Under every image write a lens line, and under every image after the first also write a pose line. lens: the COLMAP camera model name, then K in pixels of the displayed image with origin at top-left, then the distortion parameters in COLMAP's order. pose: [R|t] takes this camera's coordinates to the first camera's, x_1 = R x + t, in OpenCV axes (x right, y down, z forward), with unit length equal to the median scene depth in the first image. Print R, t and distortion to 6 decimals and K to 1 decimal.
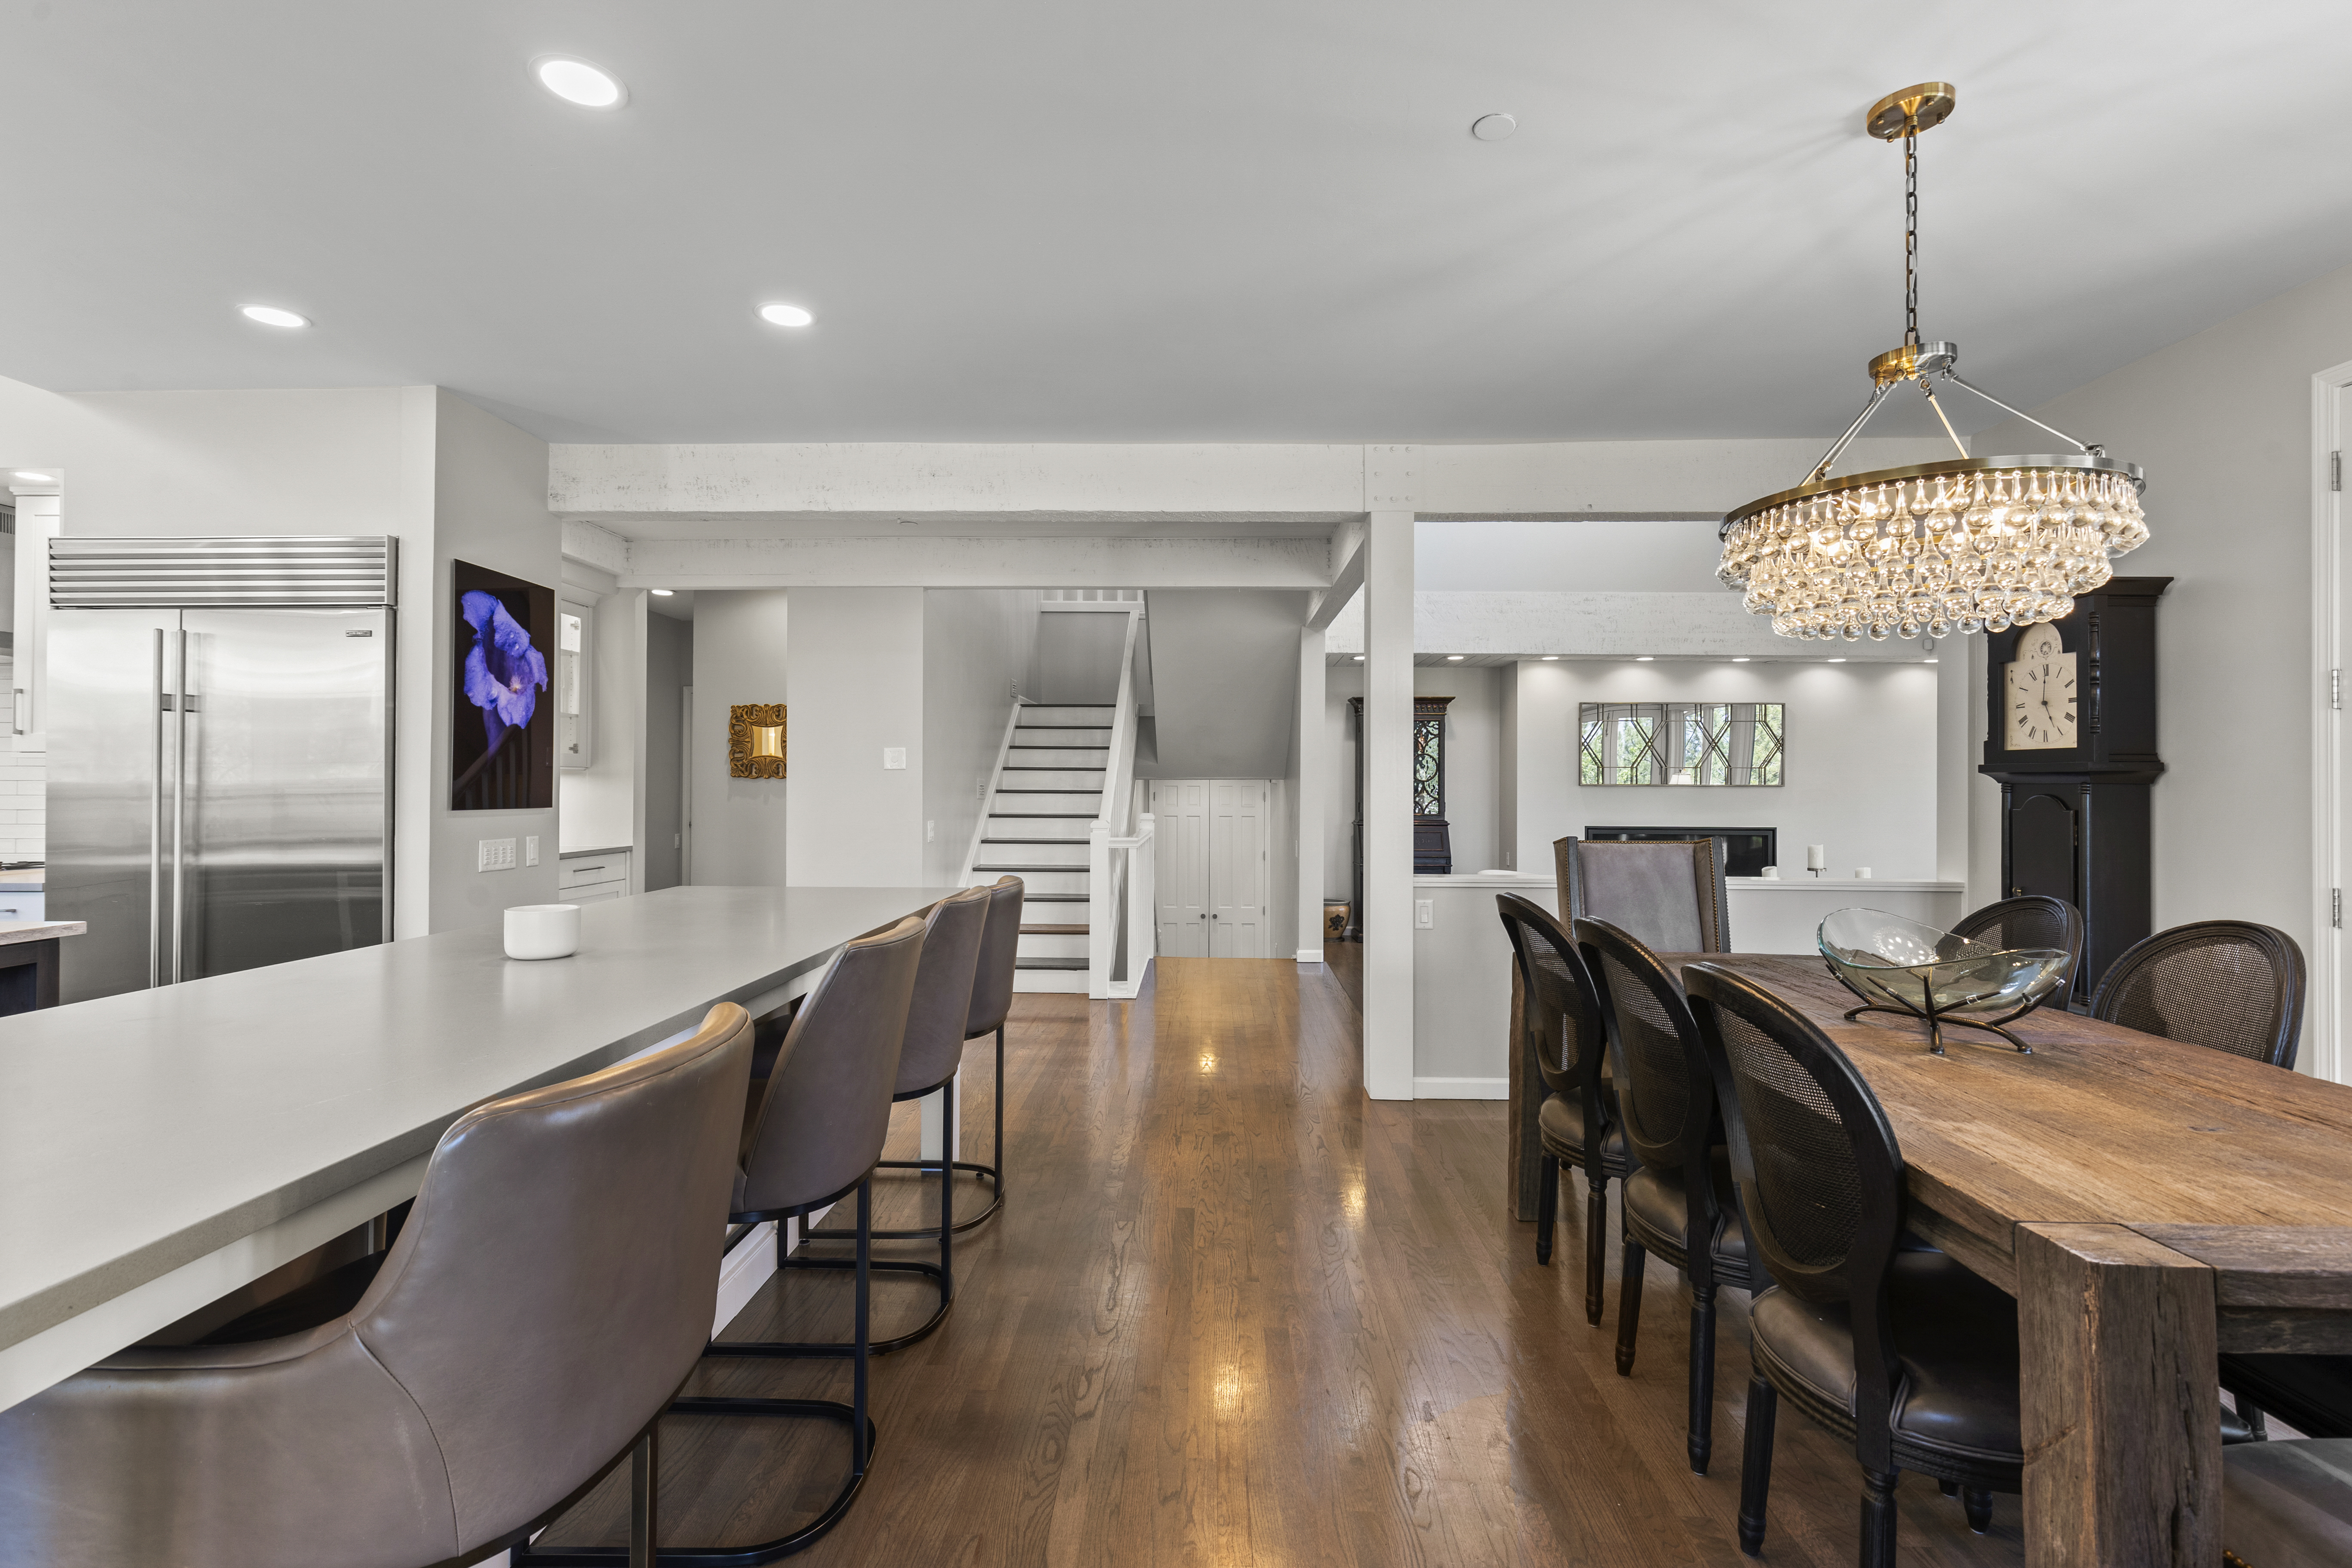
lens RADIAL K [[1059.6, 0, 1173.9], [0, 1059.6, 774.3], [0, 0, 1]] dist [0.000000, -0.001303]
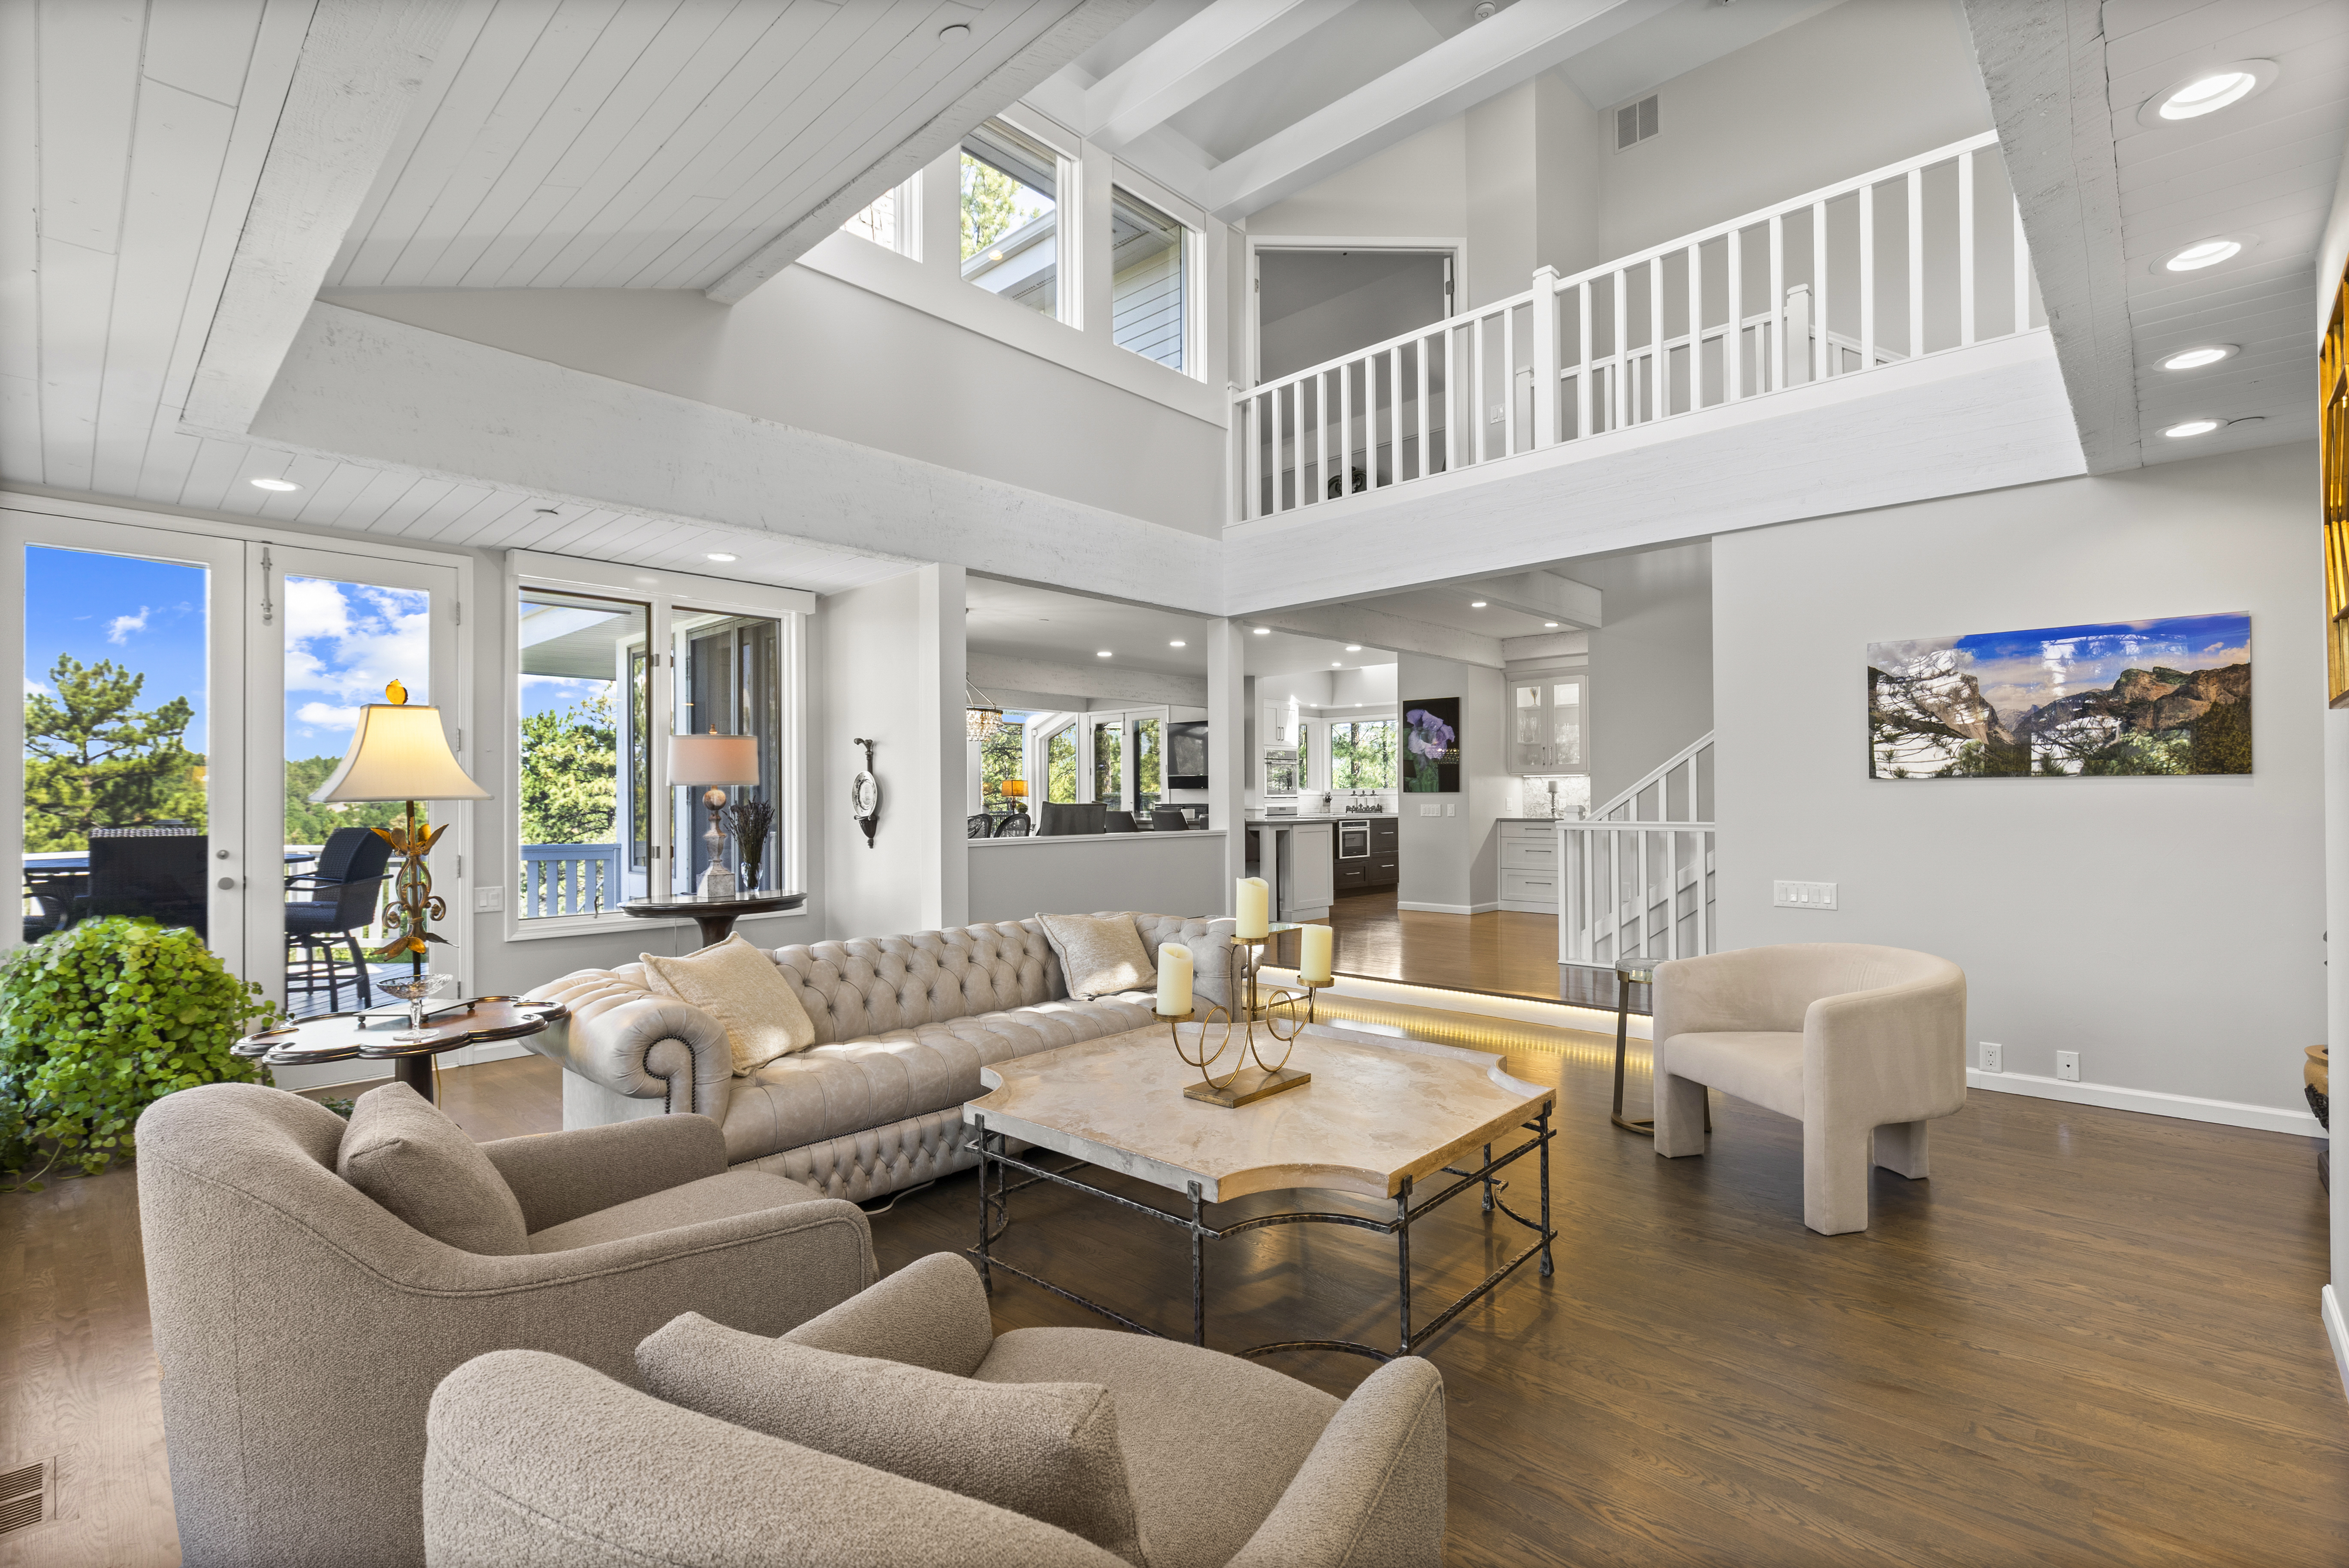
lens RADIAL K [[1058.2, 0, 1169.0], [0, 1058.2, 793.1], [0, 0, 1]] dist [0.000000, -0.001303]
pose [[-0.673965, -0.002050, -0.738760, 1.725553], [0.011219, 0.999852, -0.013009, 0.064424], [0.738678, -0.017055, -0.673843, 2.343228]]
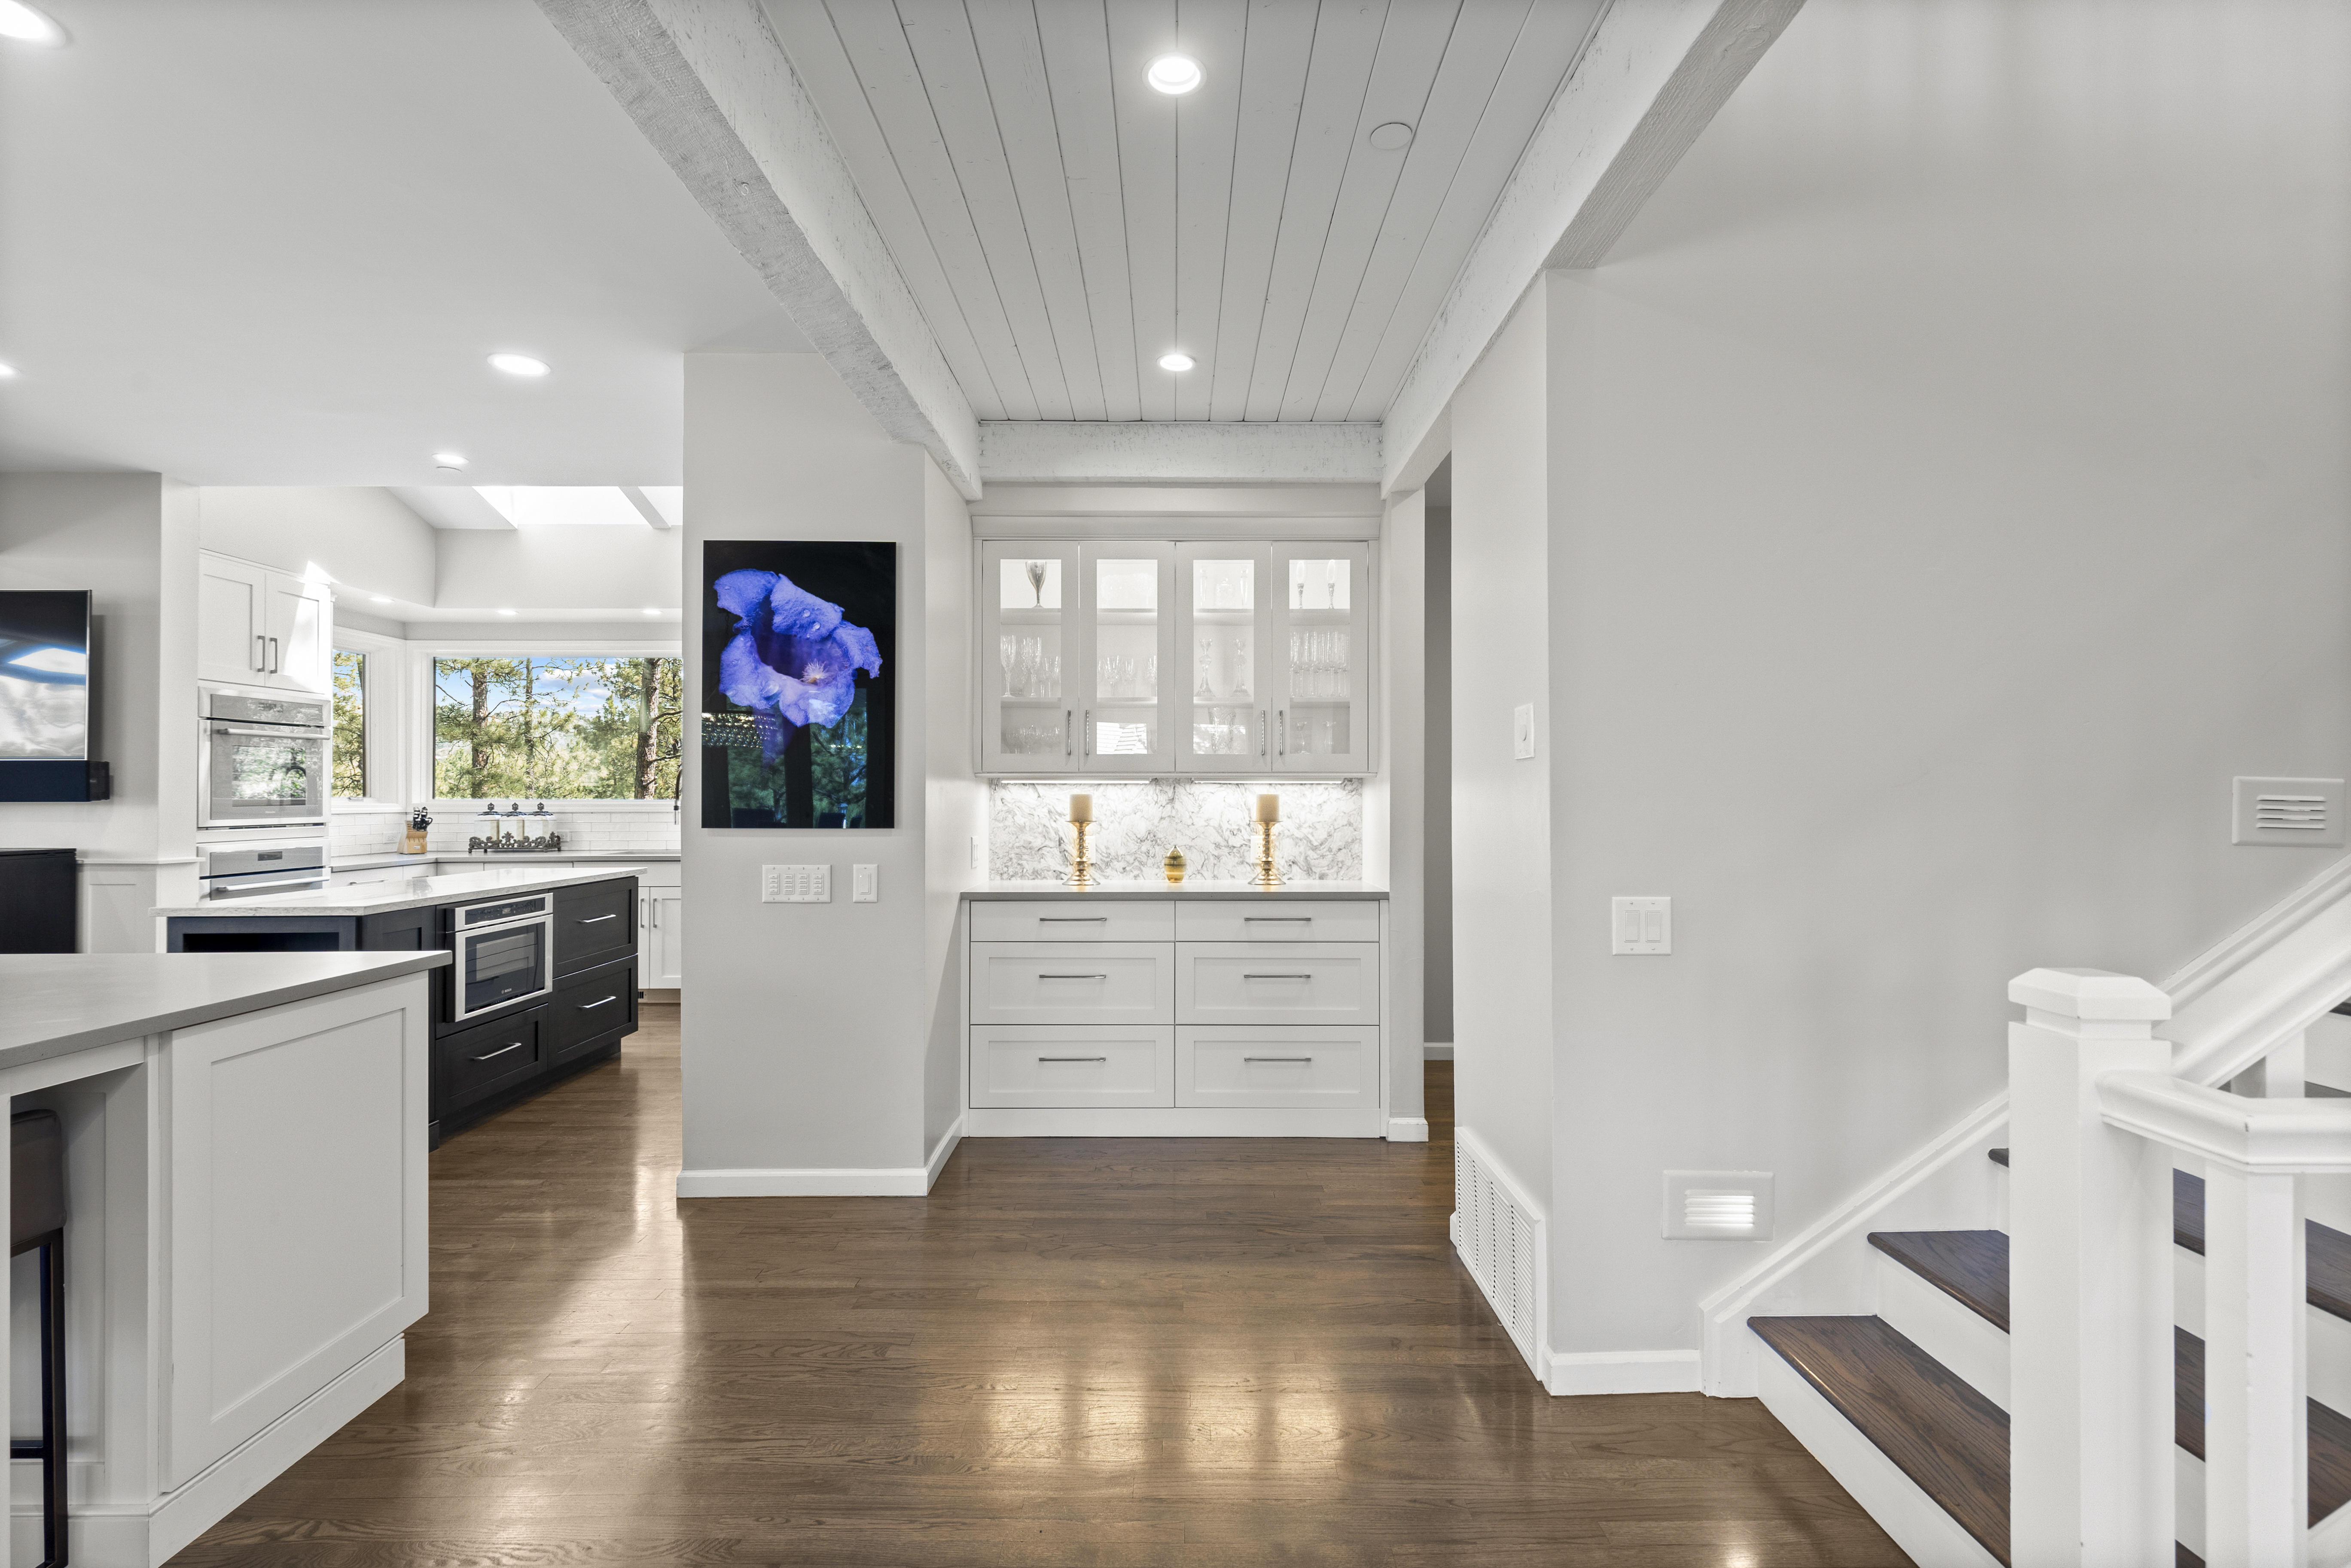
lens RADIAL K [[1059.2, 0, 1184.2], [0, 1059.2, 782.7], [0, 0, 1]] dist [0.000000, -0.001303]
pose [[0.028926, -0.013026, -0.999497, 0.203935], [0.011521, 0.999853, -0.012698, 0.012453], [0.999515, -0.011148, 0.029072, 1.336099]]
